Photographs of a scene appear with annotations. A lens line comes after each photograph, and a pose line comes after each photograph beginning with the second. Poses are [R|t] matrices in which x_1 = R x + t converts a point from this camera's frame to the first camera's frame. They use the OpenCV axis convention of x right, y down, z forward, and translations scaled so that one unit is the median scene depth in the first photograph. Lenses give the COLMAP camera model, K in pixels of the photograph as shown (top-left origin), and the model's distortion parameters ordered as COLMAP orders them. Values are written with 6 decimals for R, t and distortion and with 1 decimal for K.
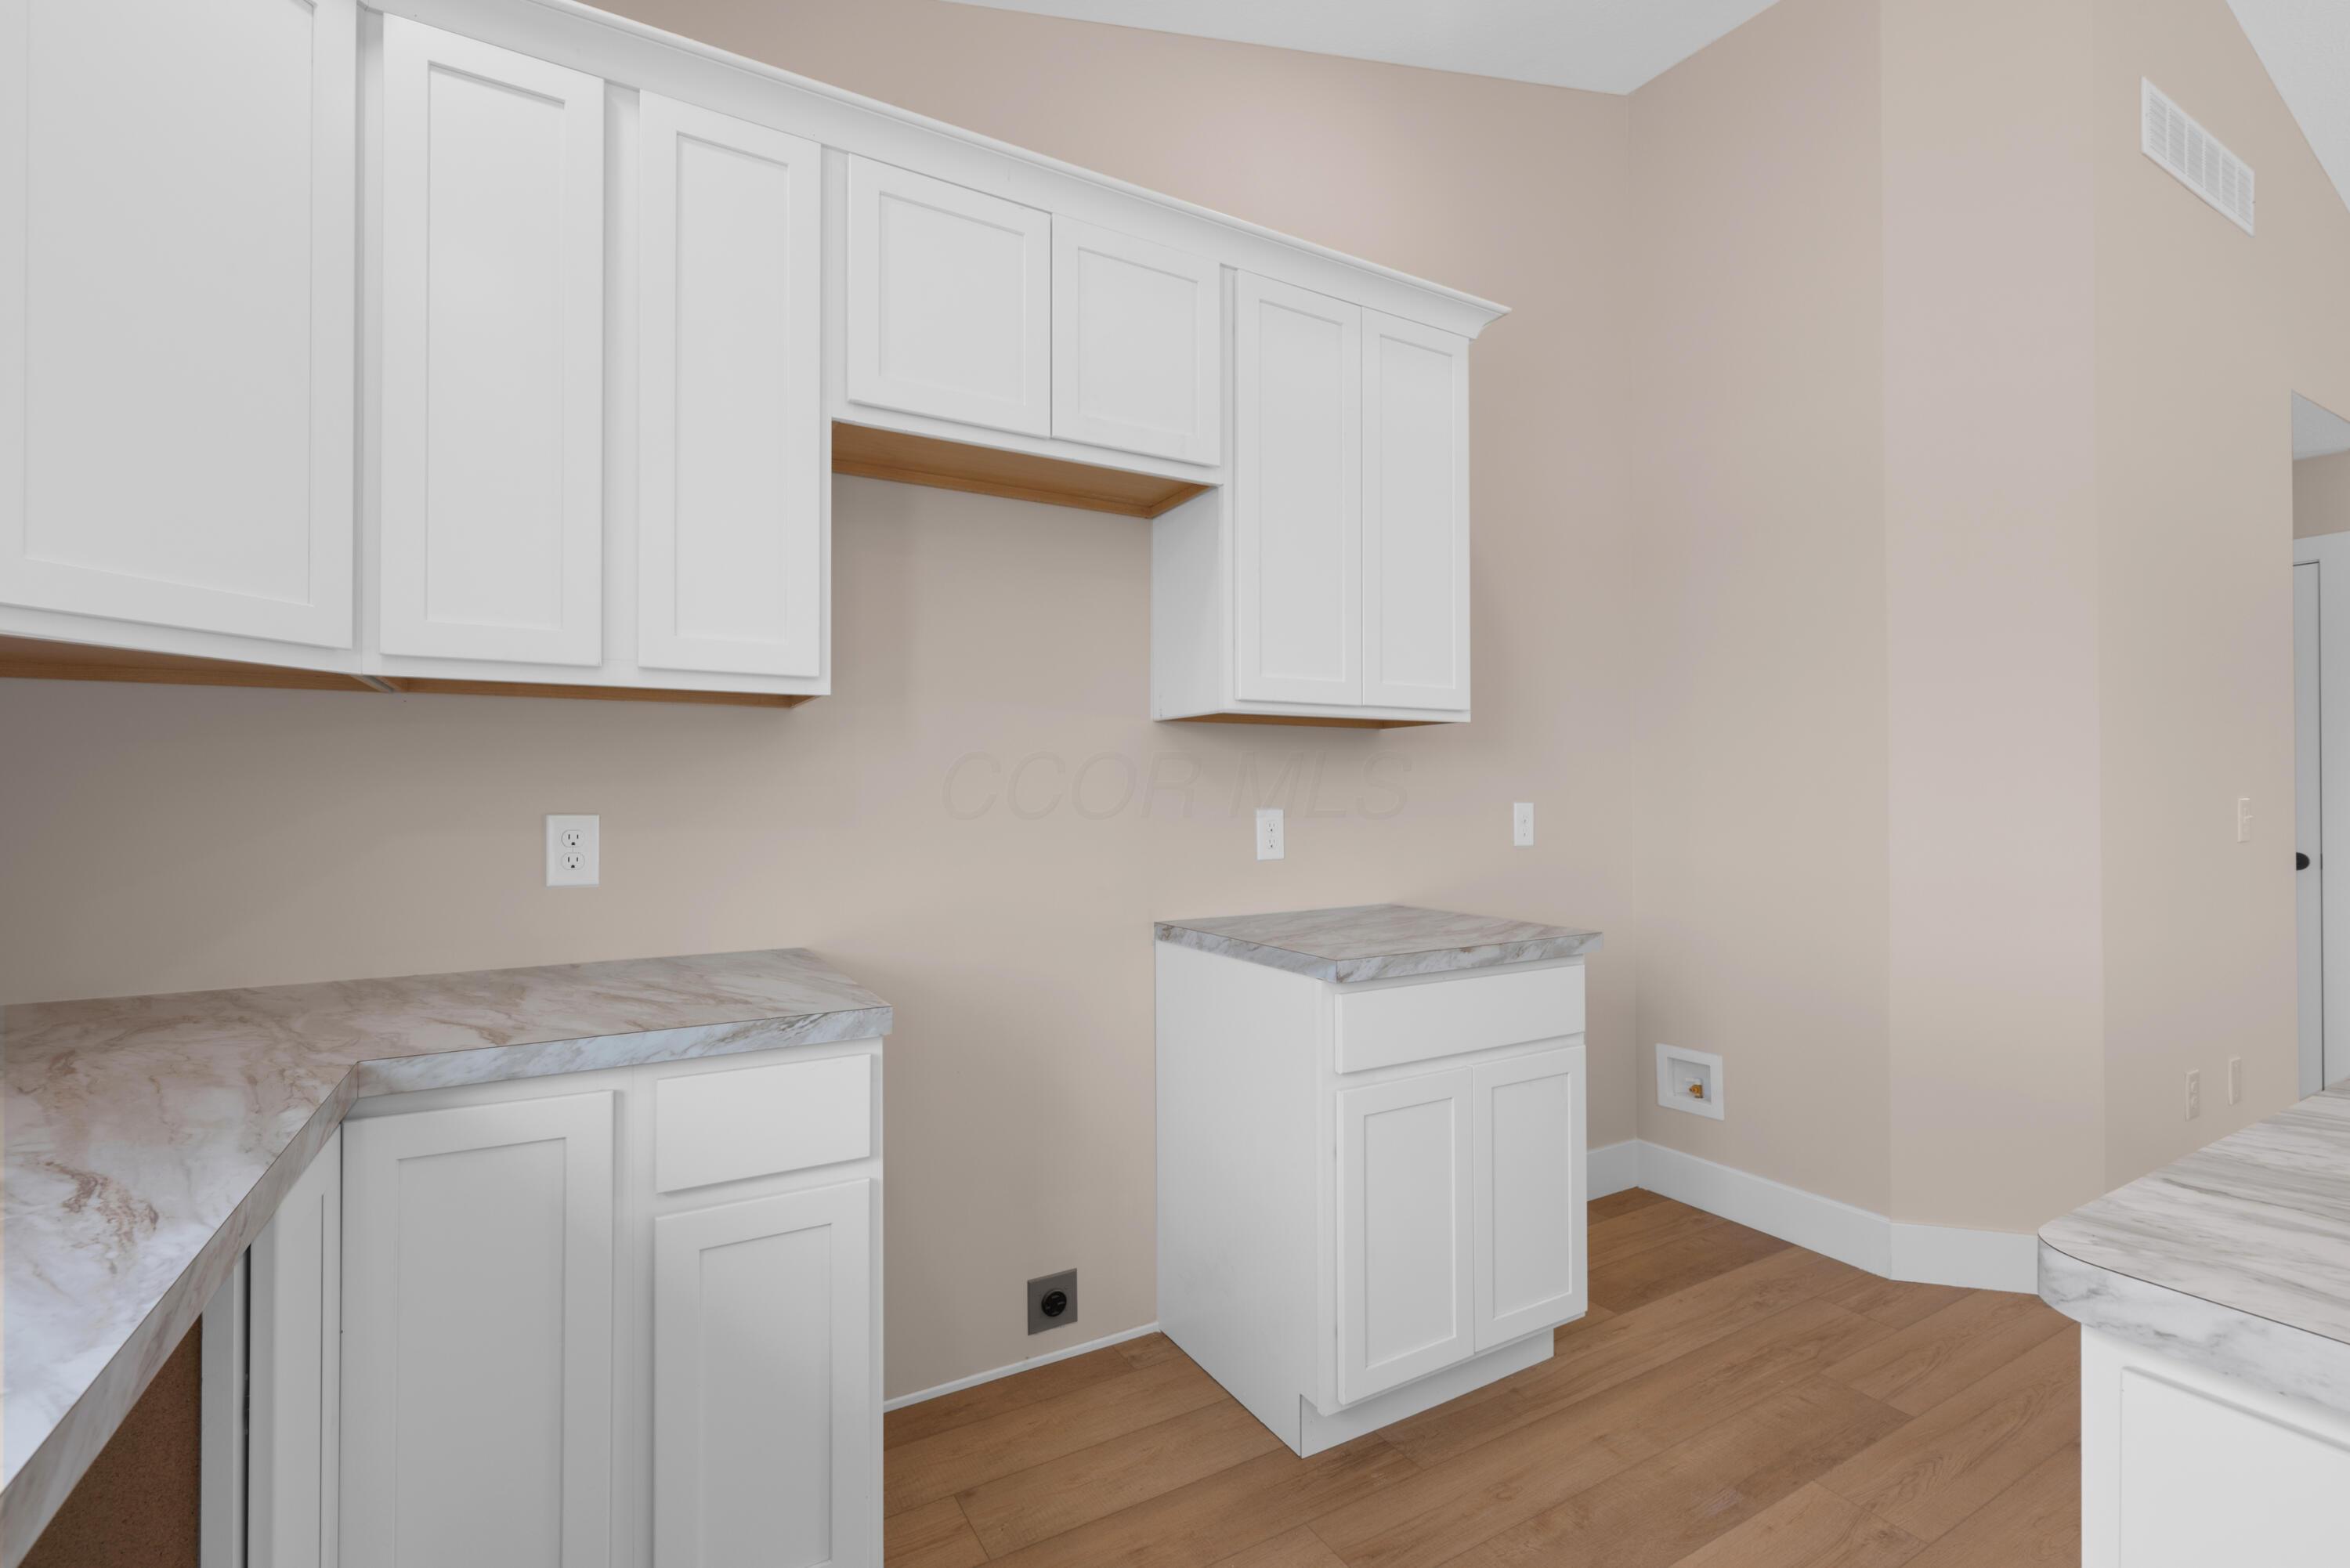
lens RADIAL K [[1048.0, 0, 1184.8], [0, 1048.0, 783.3], [0, 0, 1]] dist [0.000076, 0.000179]
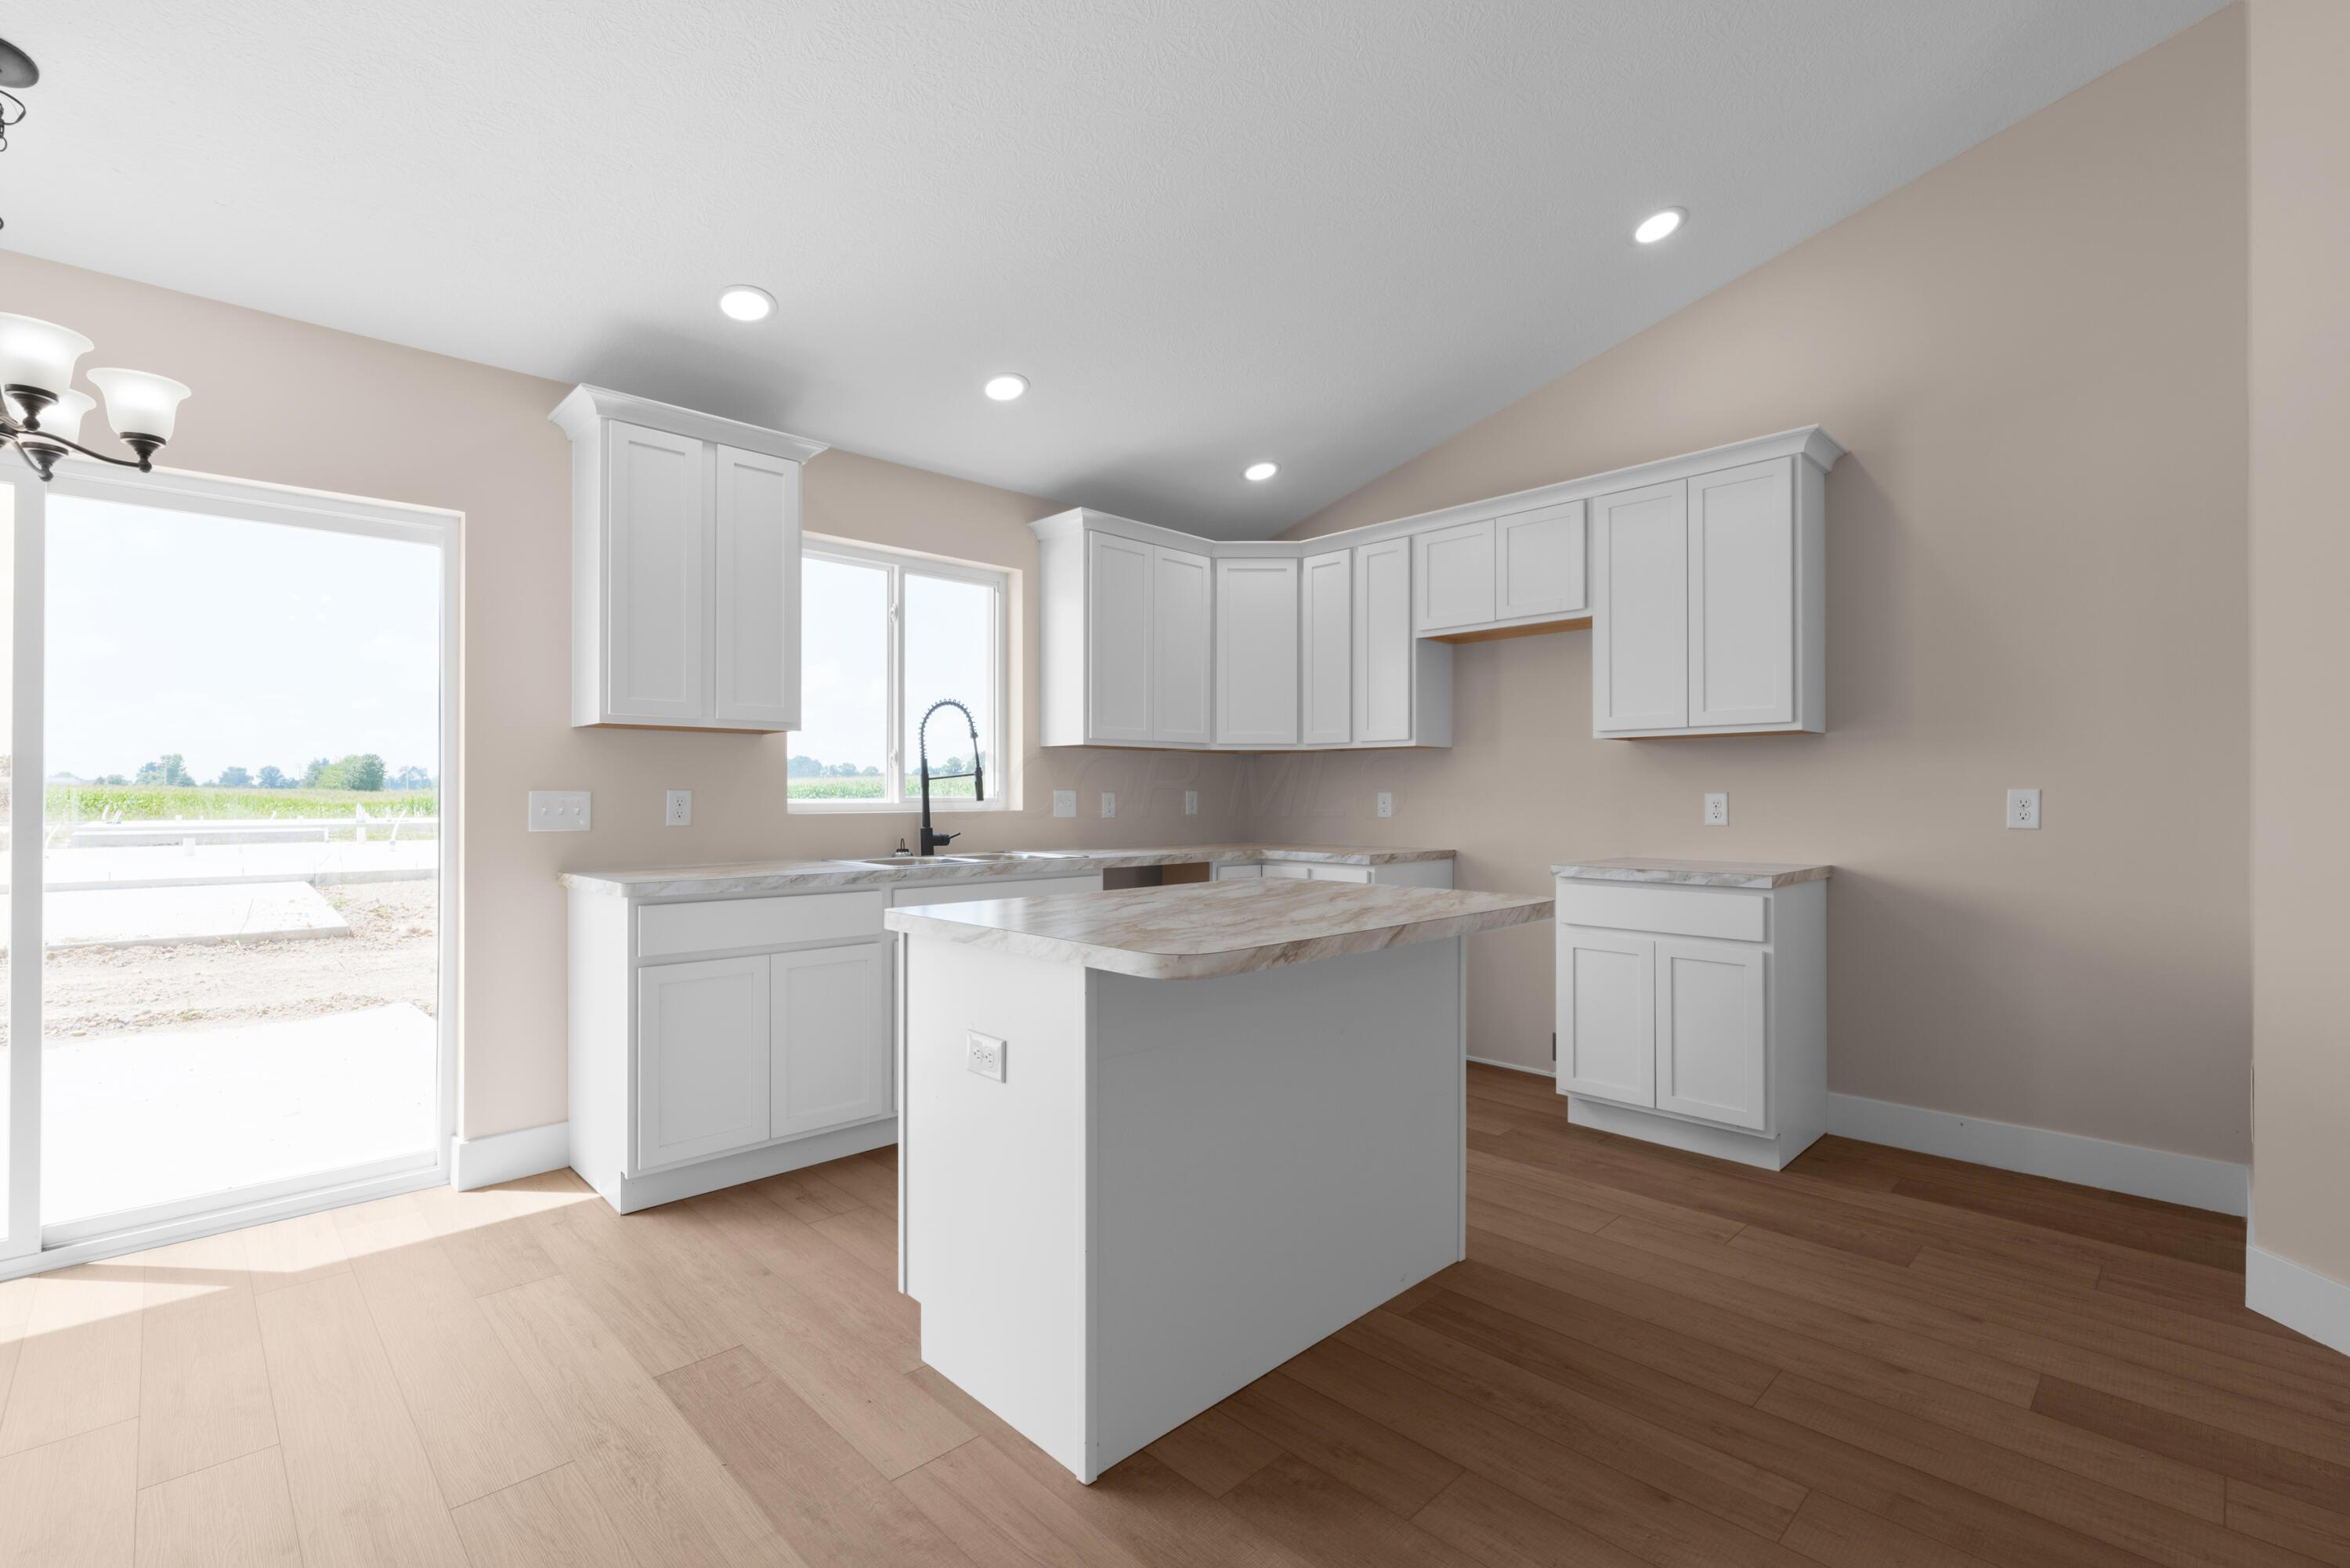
lens RADIAL K [[1038.6, 0, 1175.9], [0, 1038.6, 787.4], [0, 0, 1]] dist [0.000864, 0.000080]
pose [[0.238943, -0.002234, -0.971031, 1.892041], [0.009564, 0.999954, 0.000053, 0.012845], [0.970987, -0.009299, 0.238953, -0.176661]]
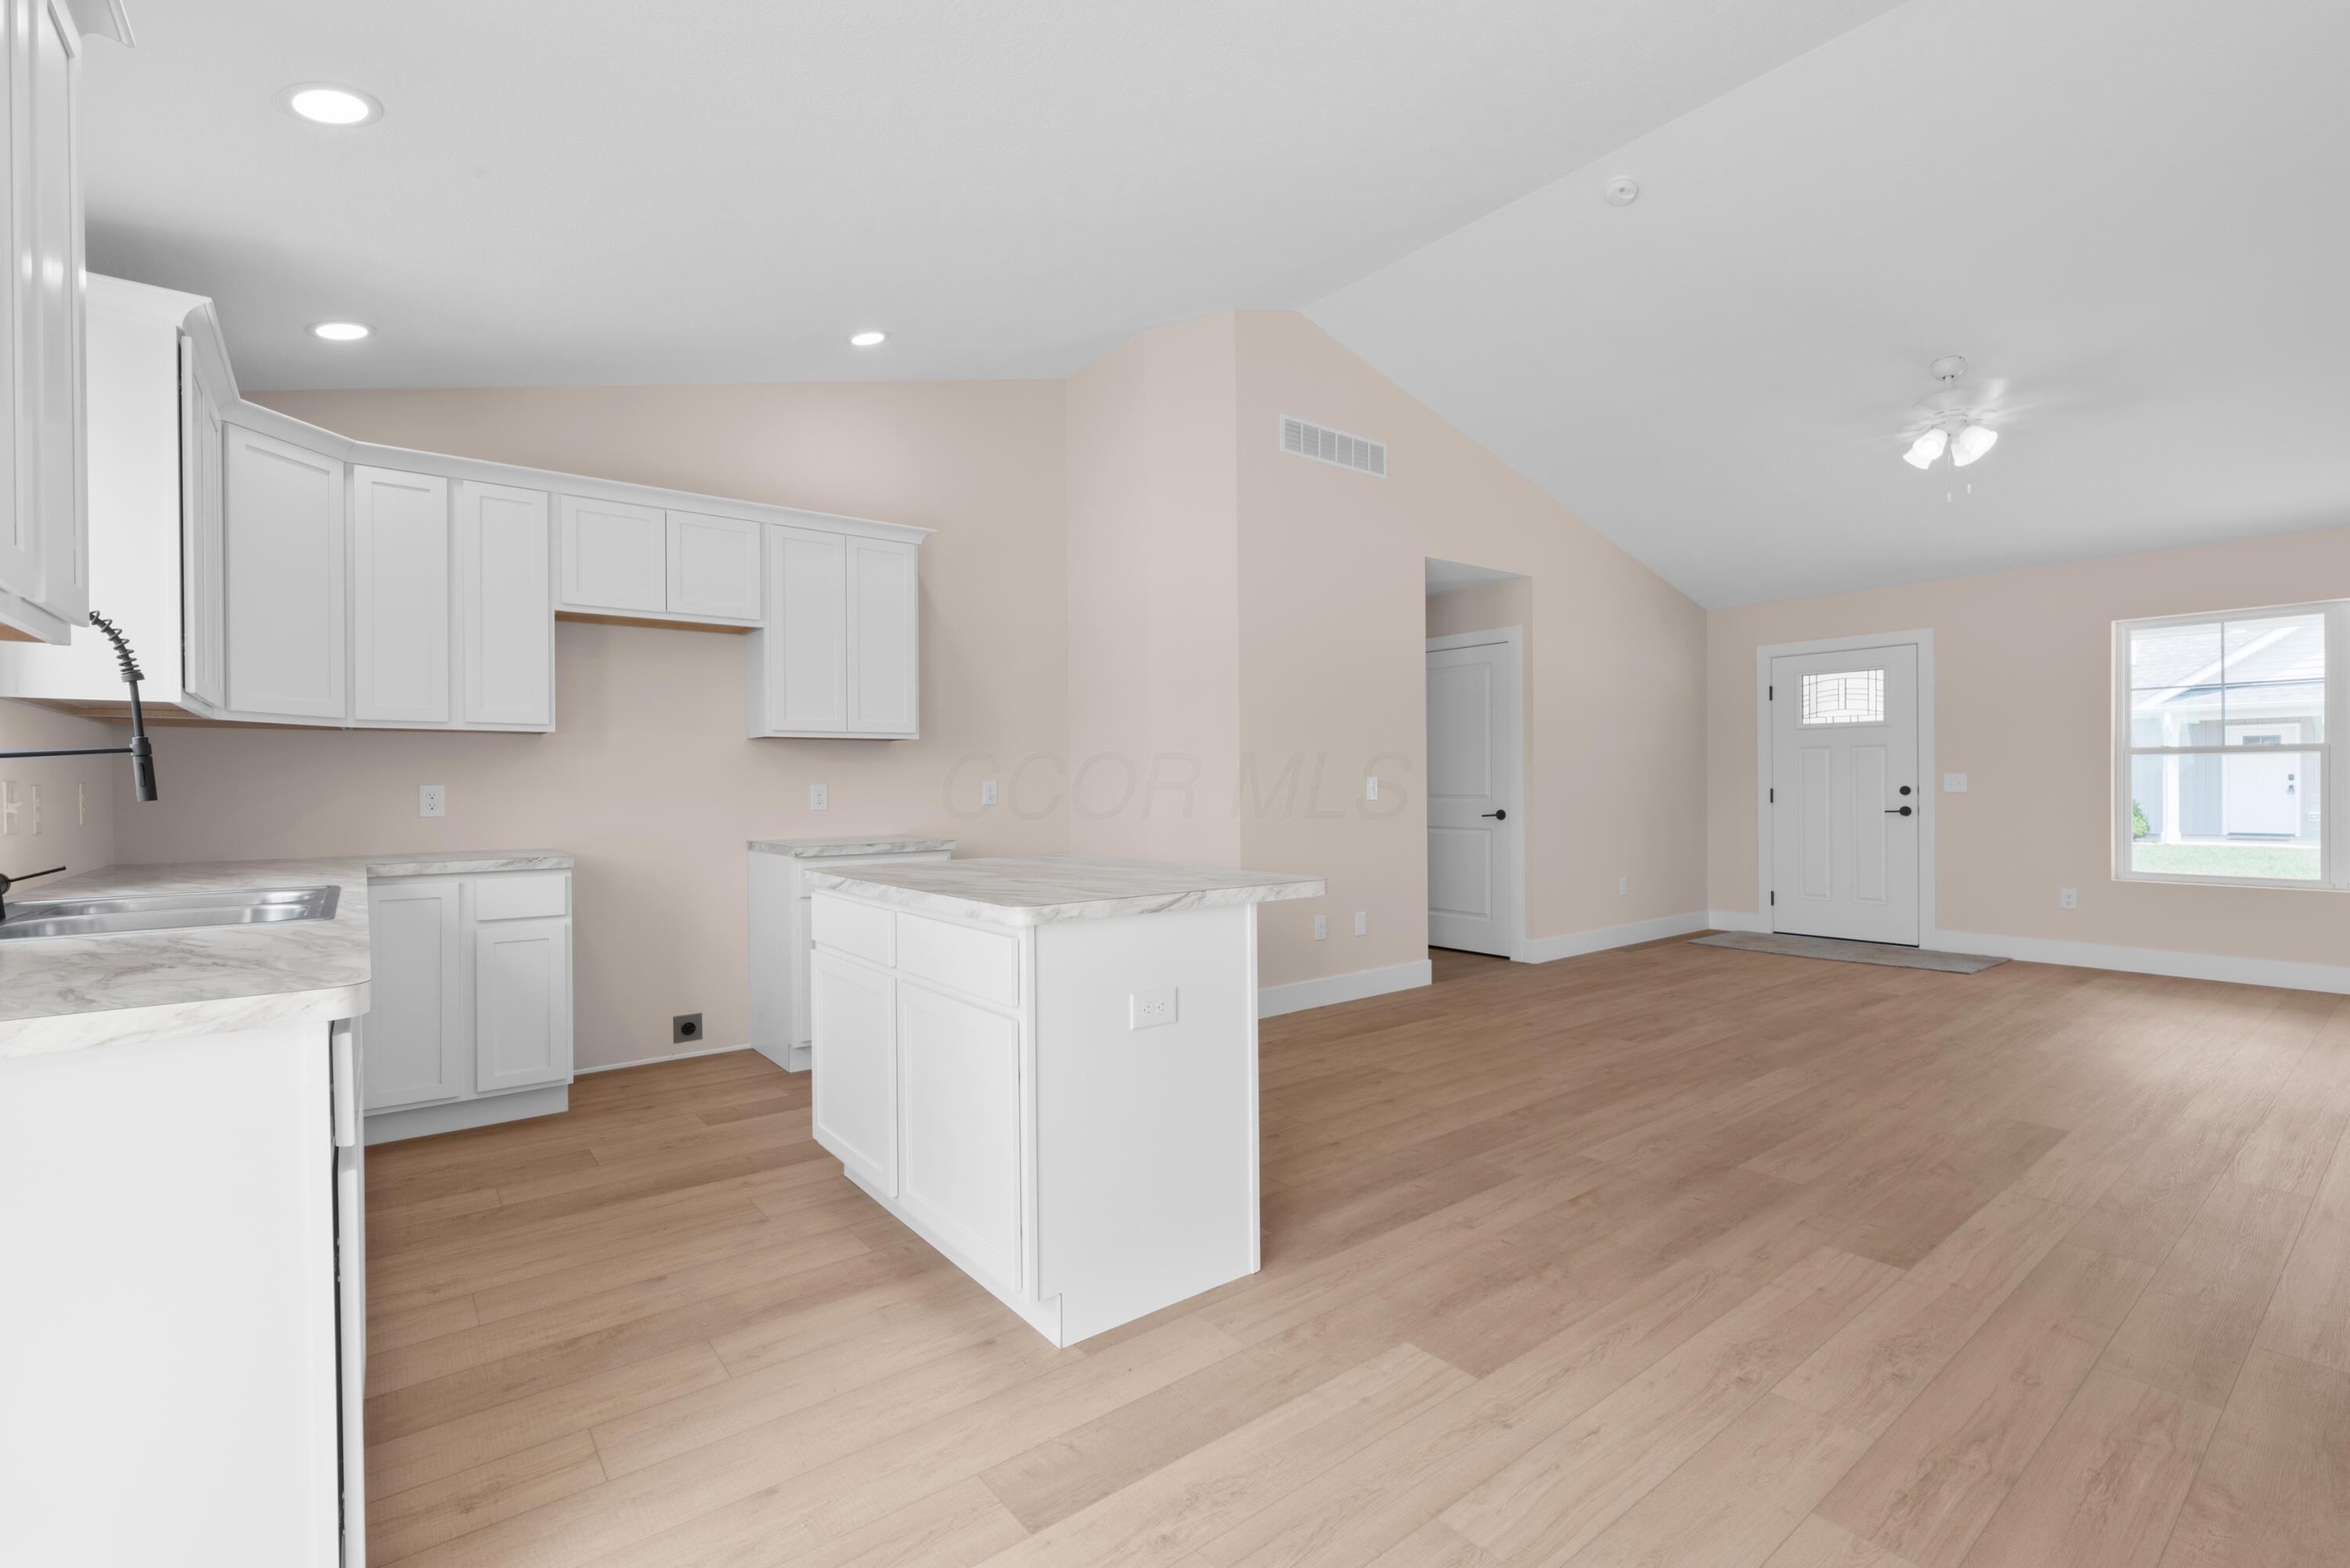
lens RADIAL K [[1038.6, 0, 1175.9], [0, 1038.6, 787.4], [0, 0, 1]] dist [0.000864, 0.000080]
pose [[0.990958, -0.004504, 0.134098, 0.657541], [0.002872, 0.999919, 0.012361, 0.011958], [-0.134143, -0.011864, 0.990891, -1.344469]]
